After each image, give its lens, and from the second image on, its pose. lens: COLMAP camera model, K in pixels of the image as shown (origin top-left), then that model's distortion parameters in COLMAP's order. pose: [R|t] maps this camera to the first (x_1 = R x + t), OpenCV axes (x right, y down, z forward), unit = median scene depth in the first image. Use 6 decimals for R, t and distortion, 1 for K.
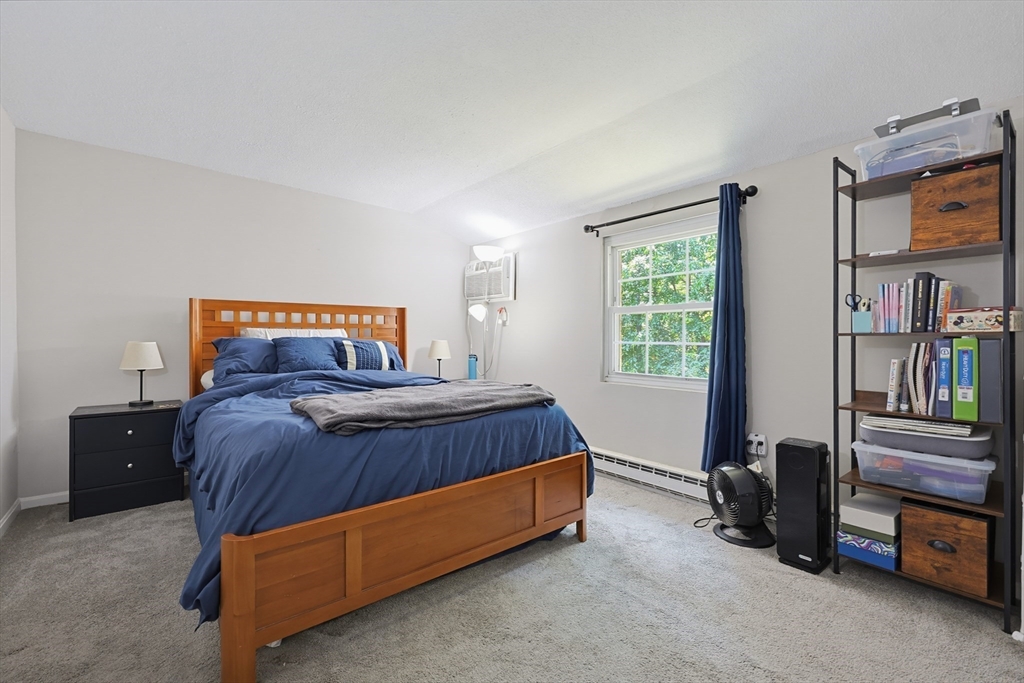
lens RADIAL K [[440.1, 0, 511.6], [0, 440.1, 336.2], [0, 0, 1]] dist [-0.002028, 0.000059]
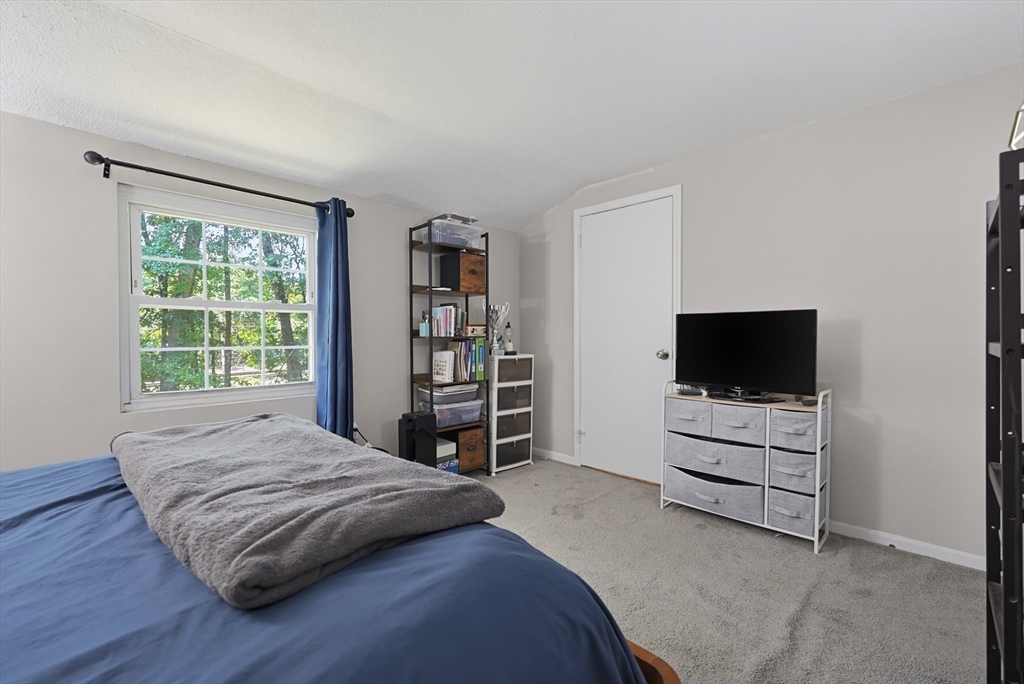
lens RADIAL K [[440.1, 0, 510.0], [0, 440.1, 344.4], [0, 0, 1]] dist [-0.002028, 0.000059]
pose [[-0.099044, -0.016238, 0.994951, -0.943383], [0.003523, 0.999855, 0.016669, -0.005400], [-0.995077, 0.005156, -0.098972, 1.021100]]
